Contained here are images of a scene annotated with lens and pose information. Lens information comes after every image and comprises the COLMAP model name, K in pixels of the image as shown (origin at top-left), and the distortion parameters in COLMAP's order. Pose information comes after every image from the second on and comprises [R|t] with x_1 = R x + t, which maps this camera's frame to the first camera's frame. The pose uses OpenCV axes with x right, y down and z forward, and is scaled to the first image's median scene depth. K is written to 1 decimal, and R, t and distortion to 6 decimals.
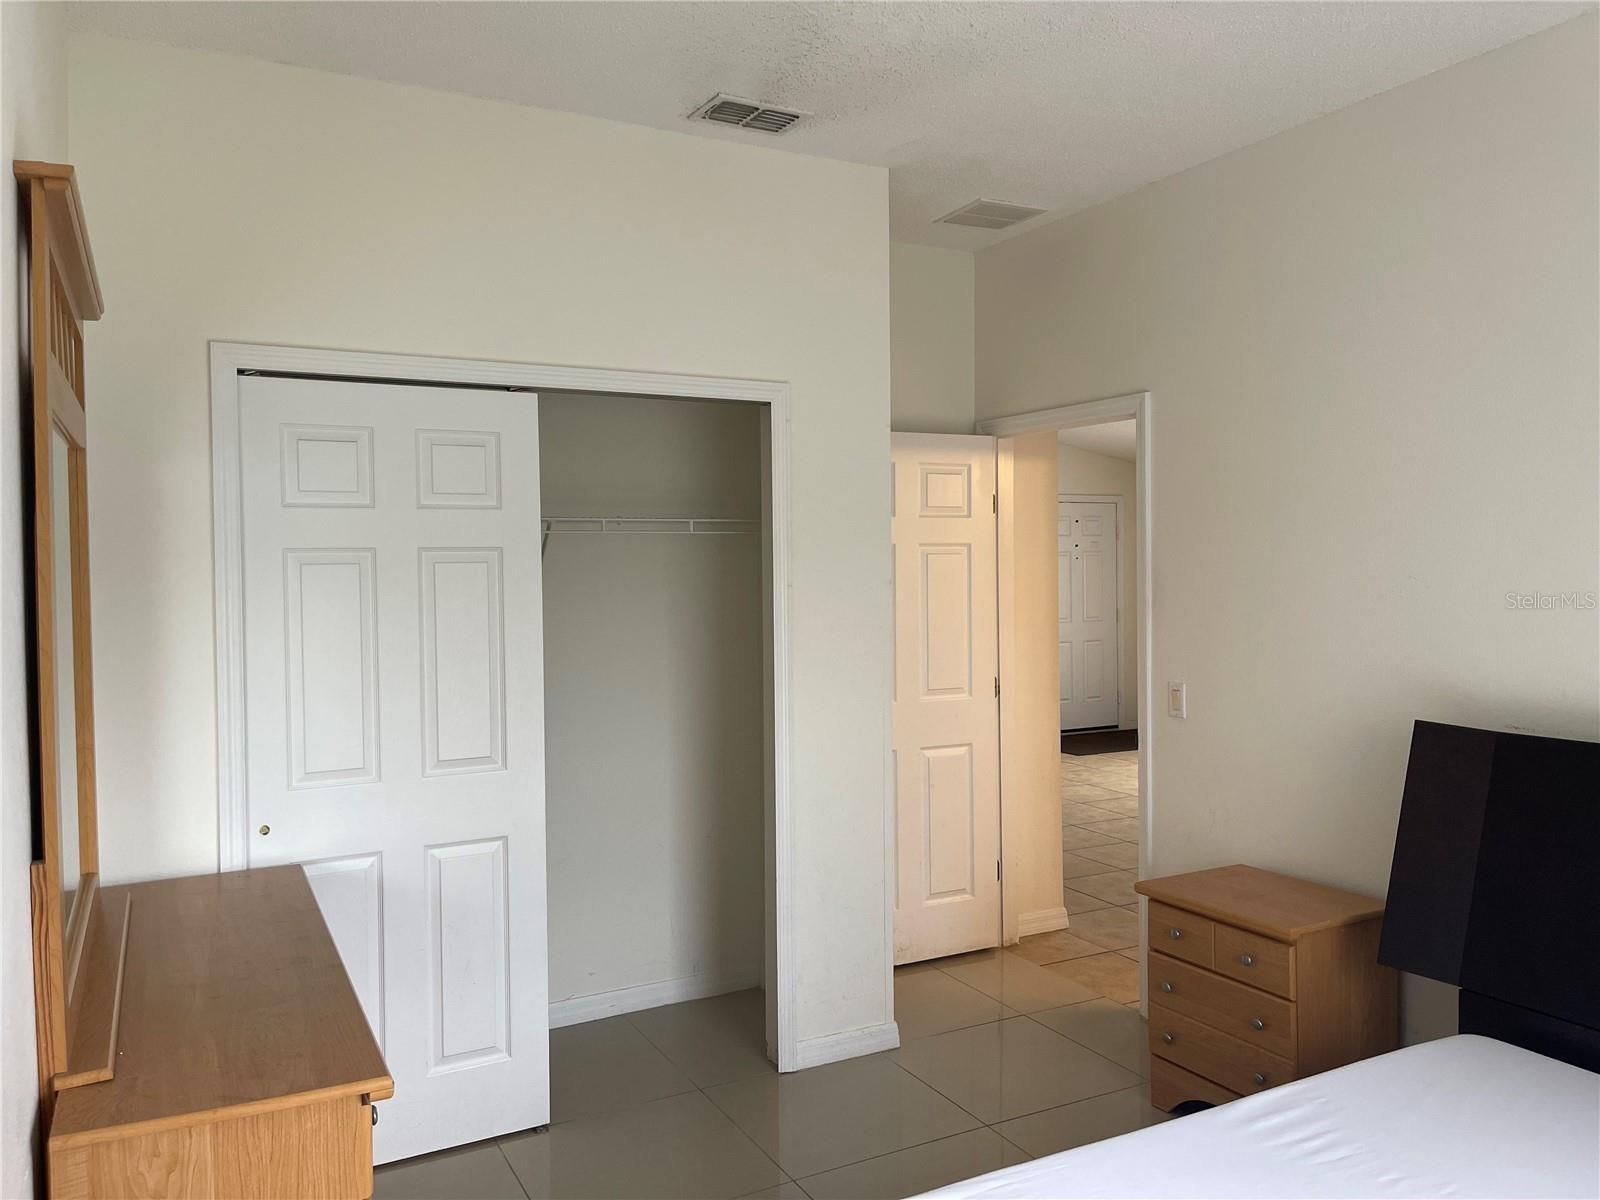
lens RADIAL K [[1164.9, 0, 800.0], [0, 1164.9, 600.0], [0, 0, 1]] dist [0.004712, 0.000840]
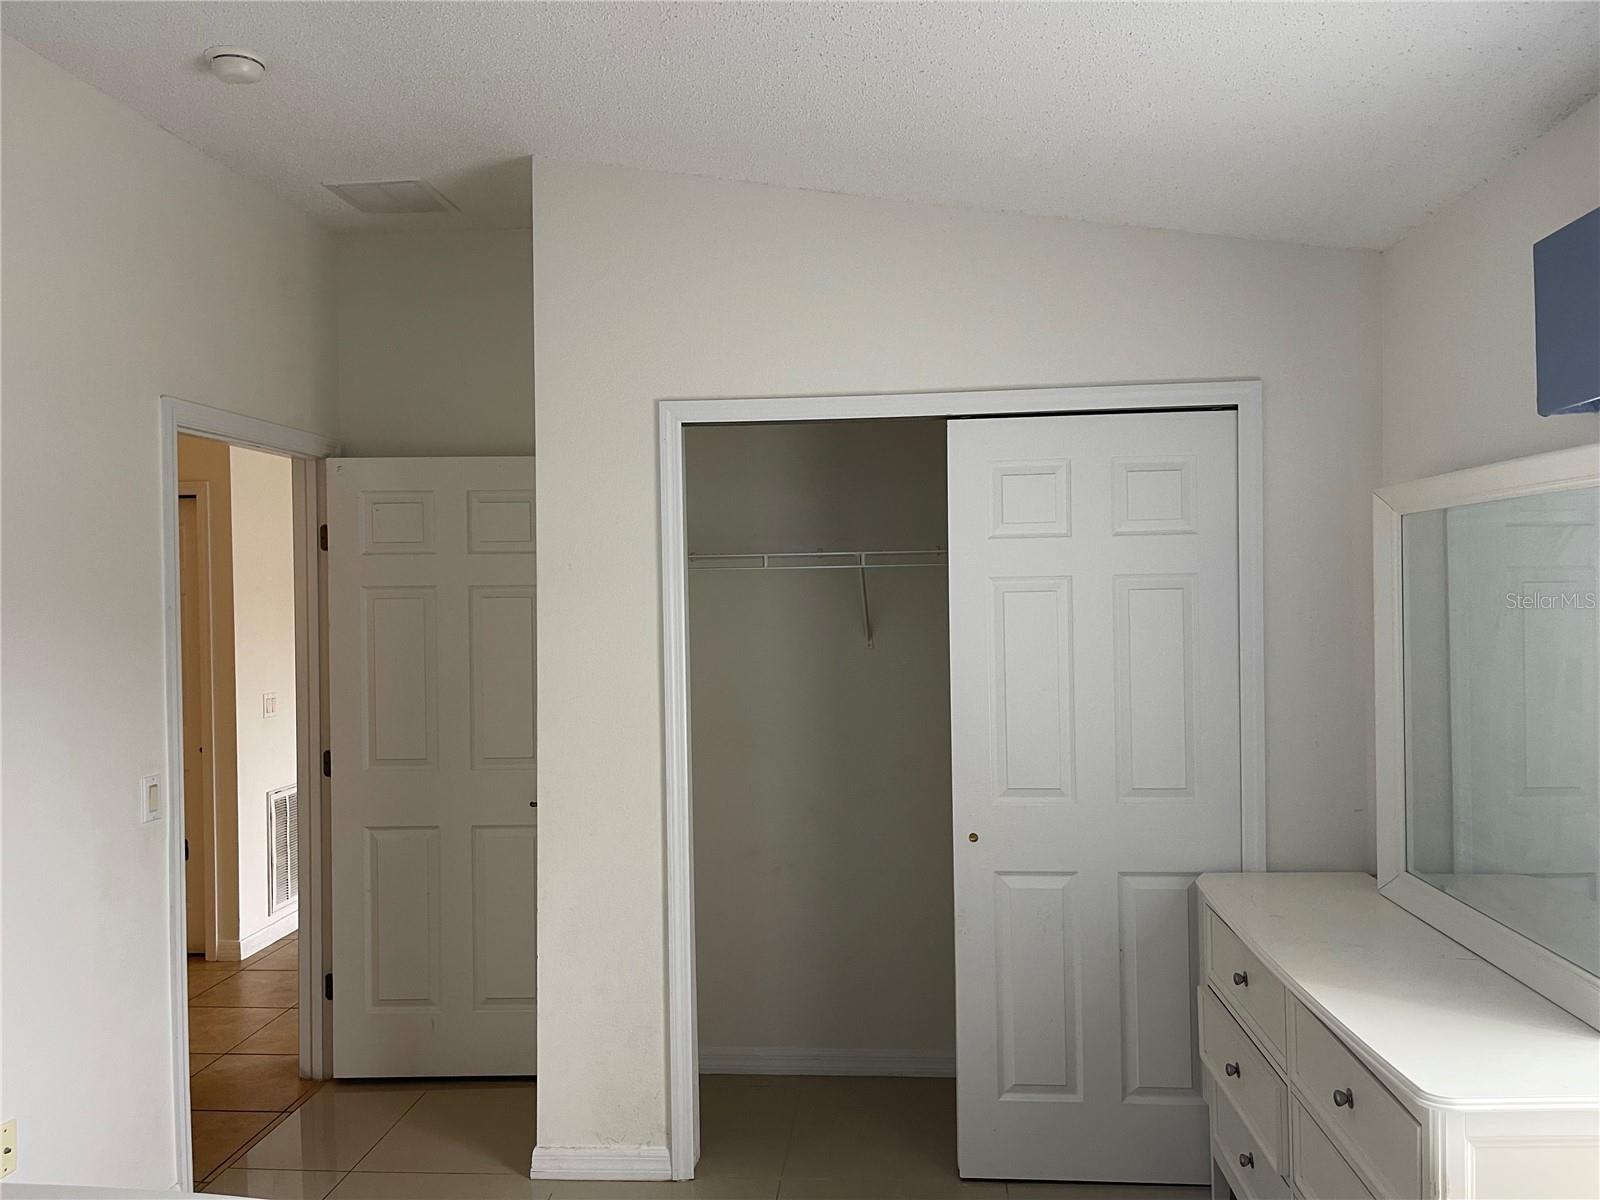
lens RADIAL K [[1169.9, 0, 800.0], [0, 1169.9, 600.0], [0, 0, 1]] dist [-0.004104, -0.000924]
pose [[0.829656, 0.001206, -0.558274, 0.370235], [-0.013783, 0.999737, -0.018324, -0.013307], [0.558105, 0.022897, 0.829454, 0.200909]]
